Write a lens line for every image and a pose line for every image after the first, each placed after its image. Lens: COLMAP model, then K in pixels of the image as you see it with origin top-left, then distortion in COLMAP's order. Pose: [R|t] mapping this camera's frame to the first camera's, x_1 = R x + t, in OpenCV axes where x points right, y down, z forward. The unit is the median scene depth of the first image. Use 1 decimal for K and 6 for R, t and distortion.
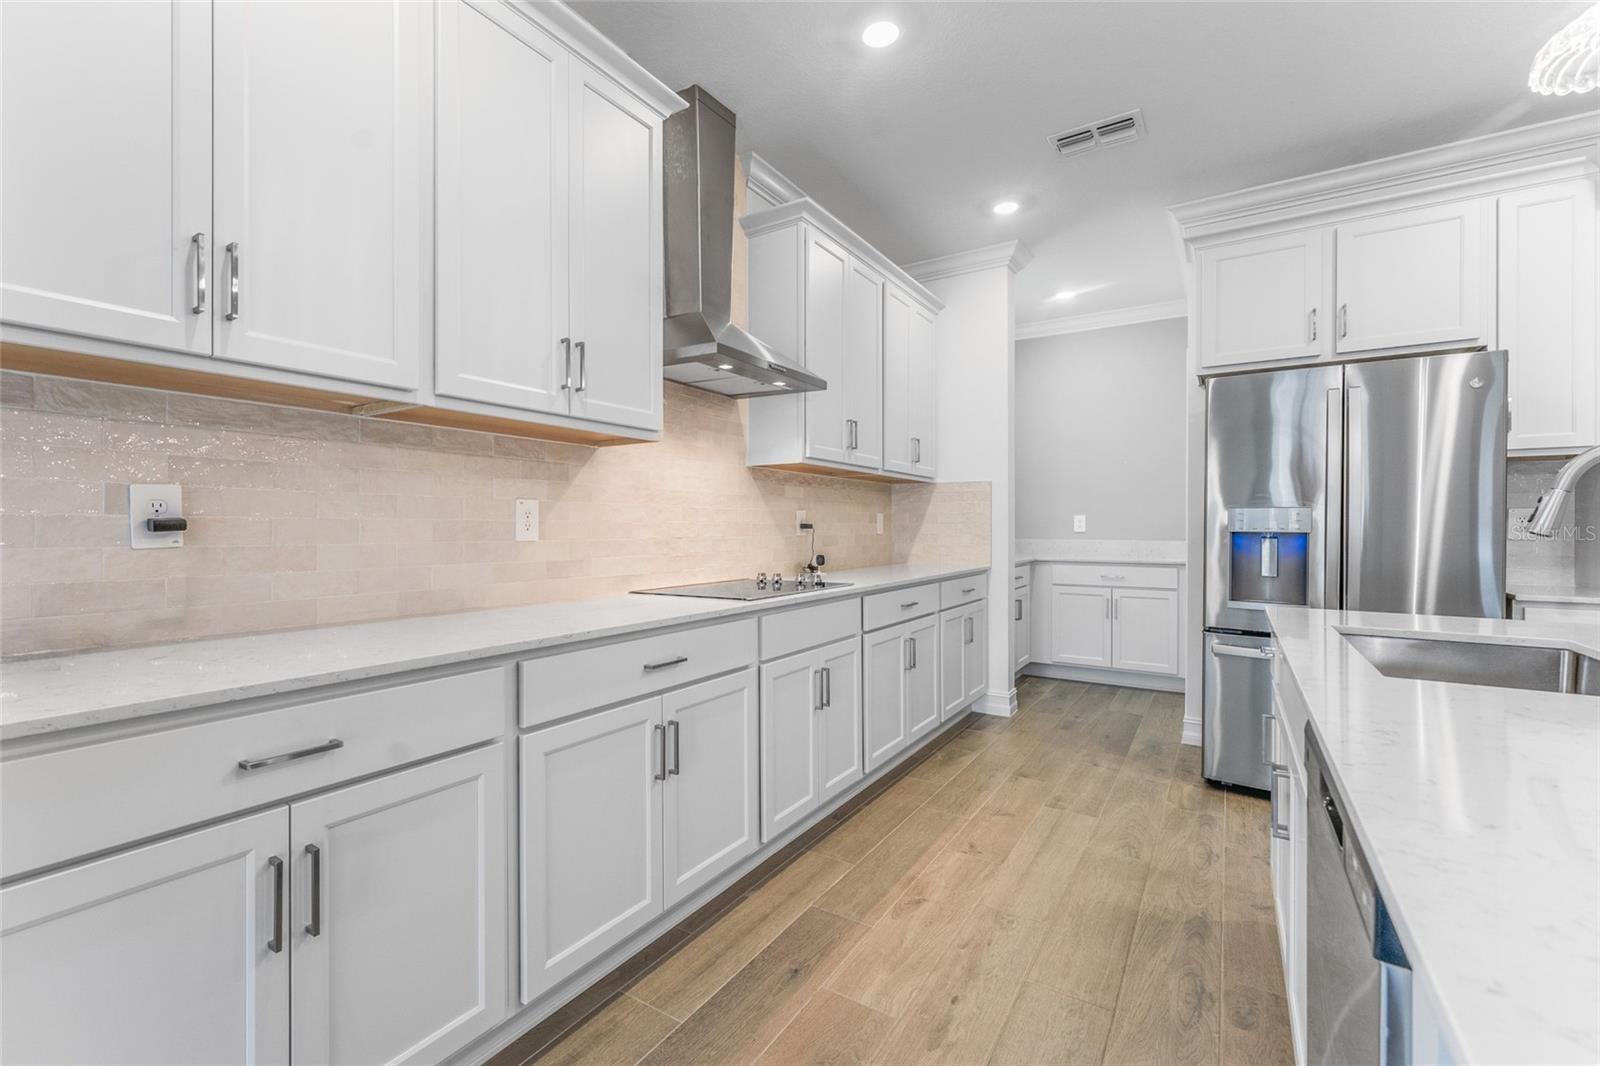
lens RADIAL K [[712.0, 0, 736.8], [0, 712.0, 525.0], [0, 0, 1]] dist [-0.001120, -0.000263]
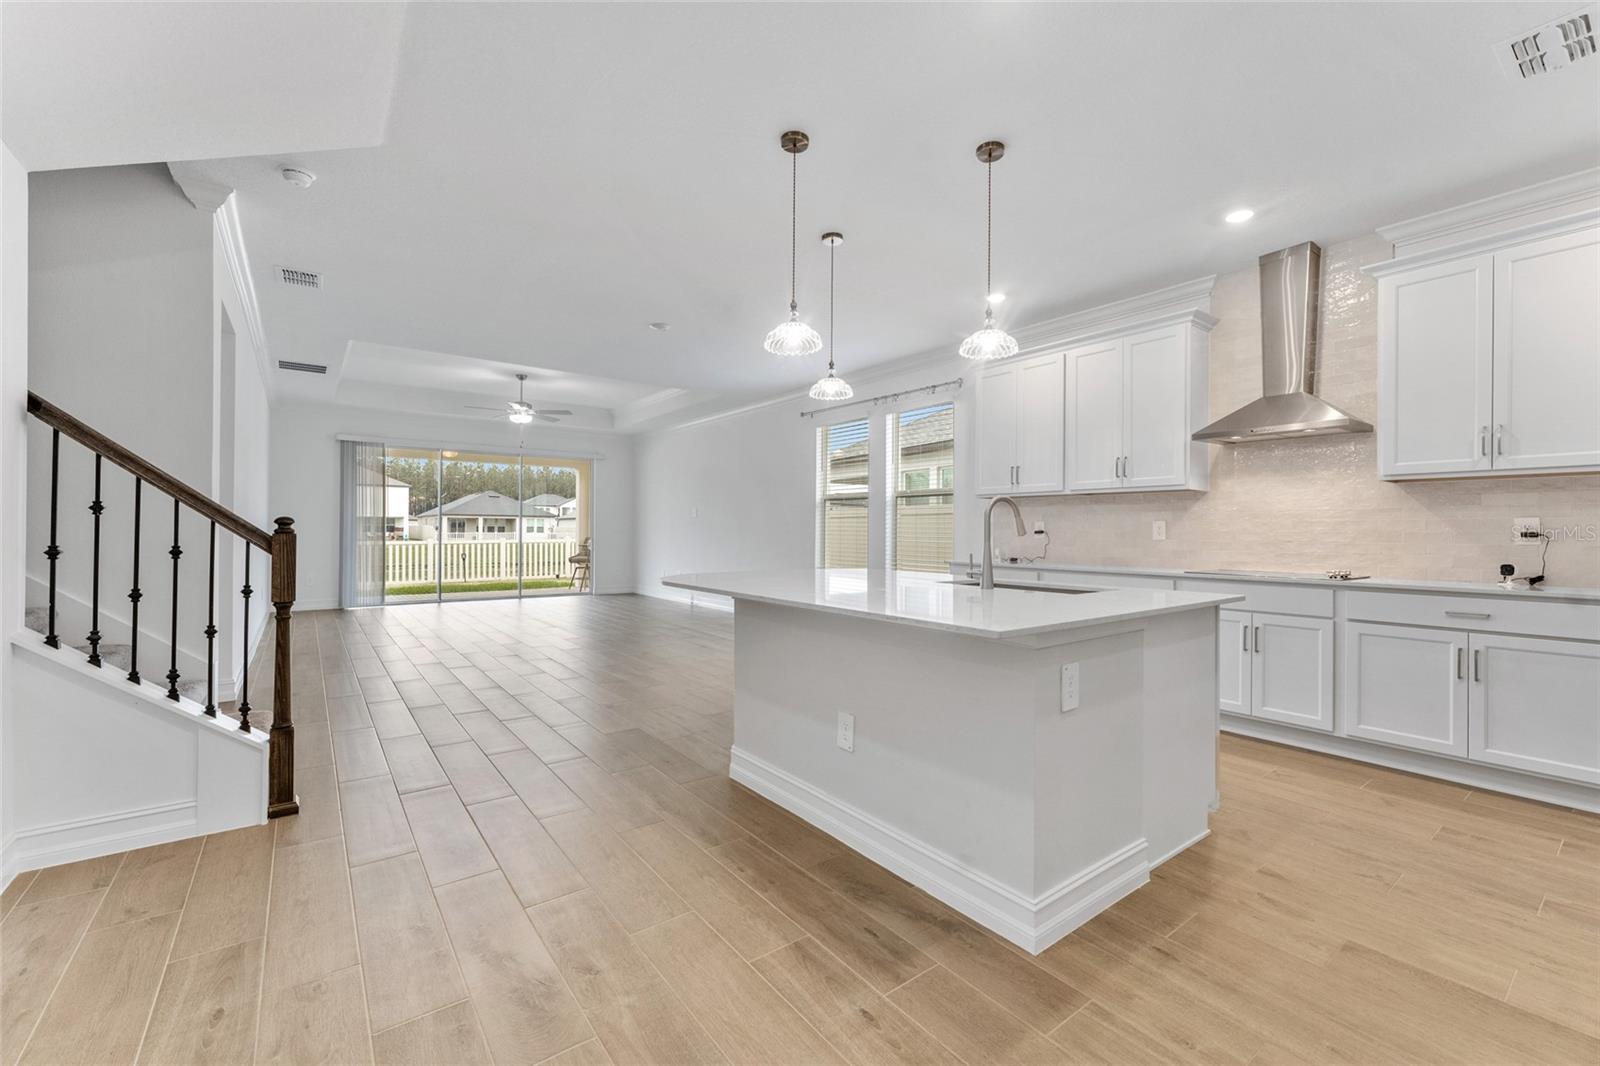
lens RADIAL K [[647.5, 0, 798.0], [0, 647.5, 531.2], [0, 0, 1]] dist [-0.000187, 0.000510]
pose [[-0.312321, -0.004081, -0.949968, 1.430071], [-0.004831, 0.999985, -0.002708, 0.004583], [0.949964, 0.003743, -0.312336, 0.415943]]
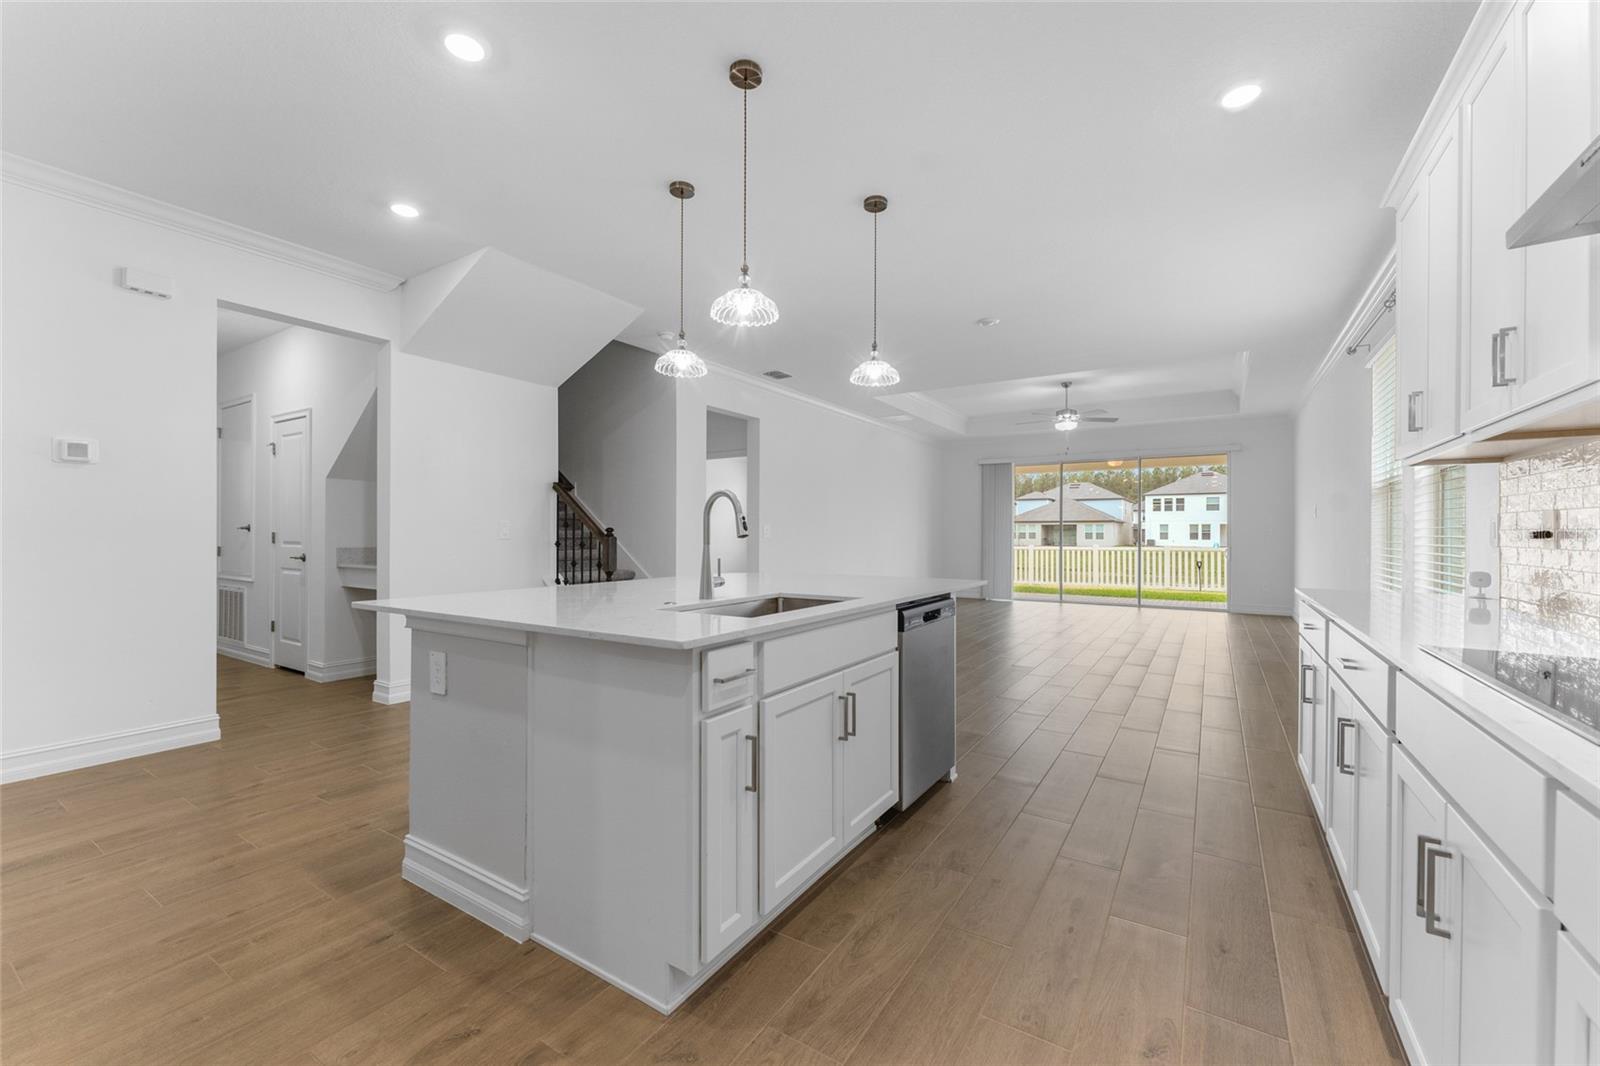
lens RADIAL K [[647.5, 0, 809.6], [0, 647.5, 531.8], [0, 0, 1]] dist [-0.000187, 0.000510]
pose [[-0.998700, -0.004964, -0.050738, 0.443693], [-0.004573, 0.999959, -0.007825, 0.006382], [0.050775, -0.007583, -0.998681, 1.143340]]
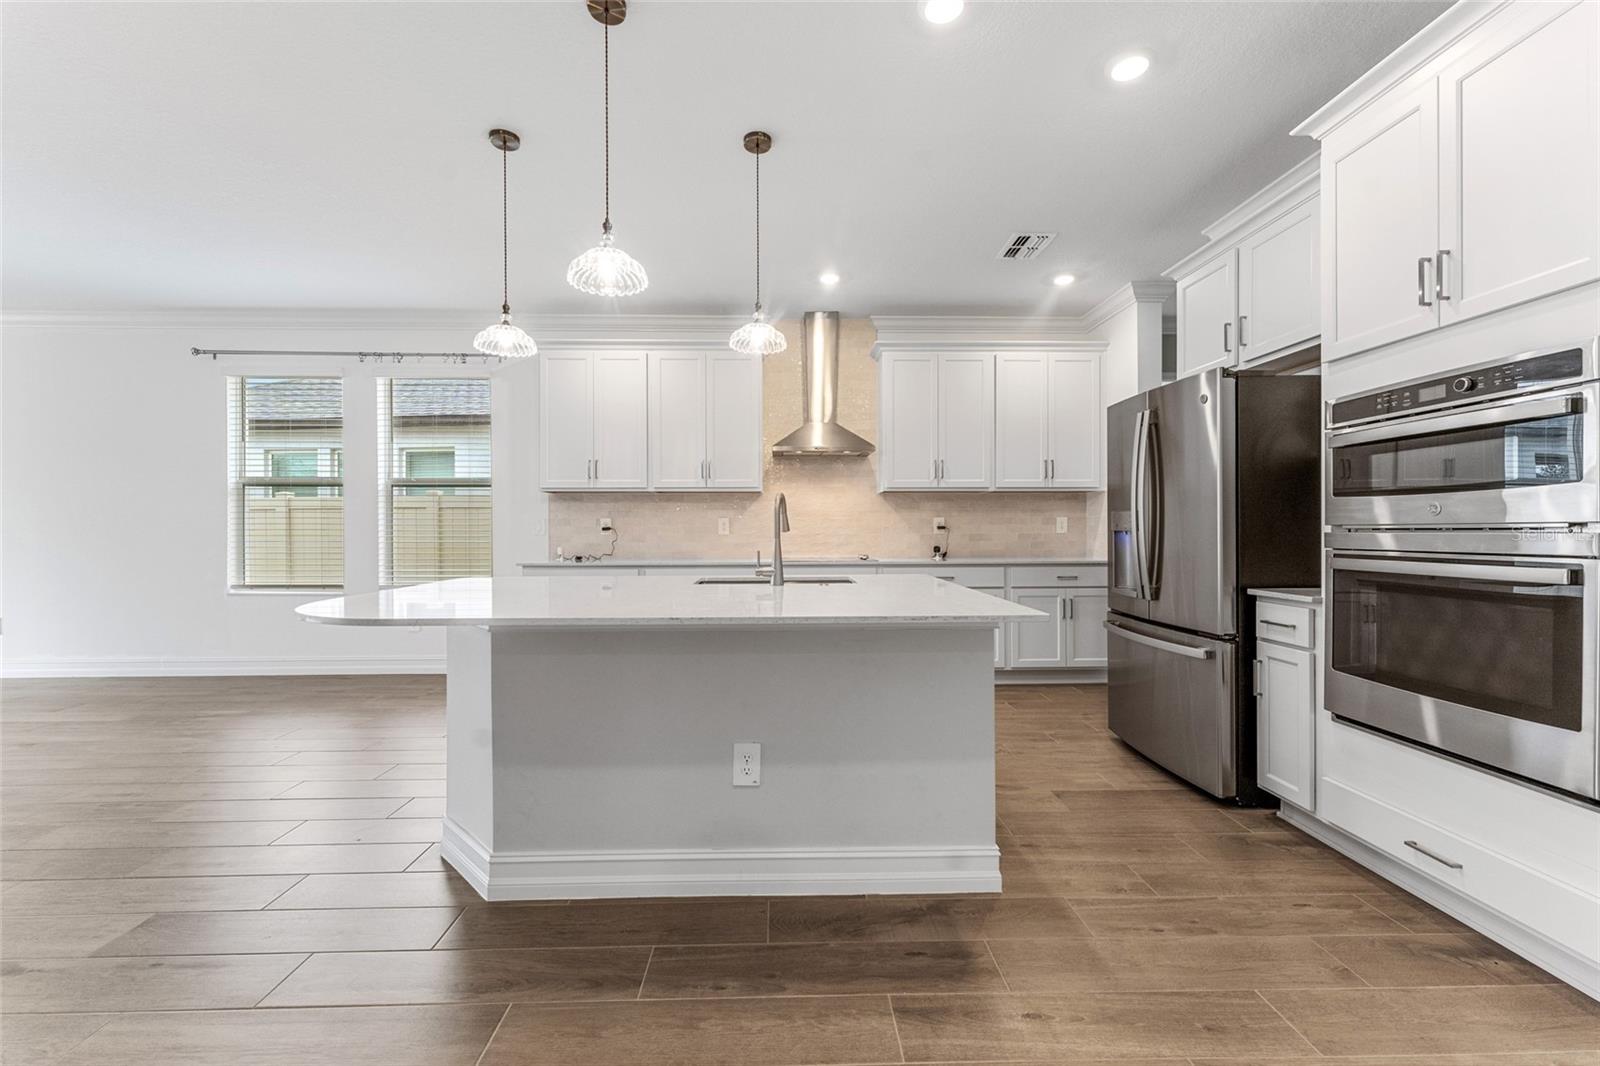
lens RADIAL K [[647.5, 0, 786.8], [0, 647.5, 532.0], [0, 0, 1]] dist [-0.000187, 0.000510]
pose [[0.584665, -0.001699, -0.811273, 1.233421], [0.006898, 0.999972, 0.002878, 0.005594], [0.811245, -0.007279, 0.584661, -0.110954]]
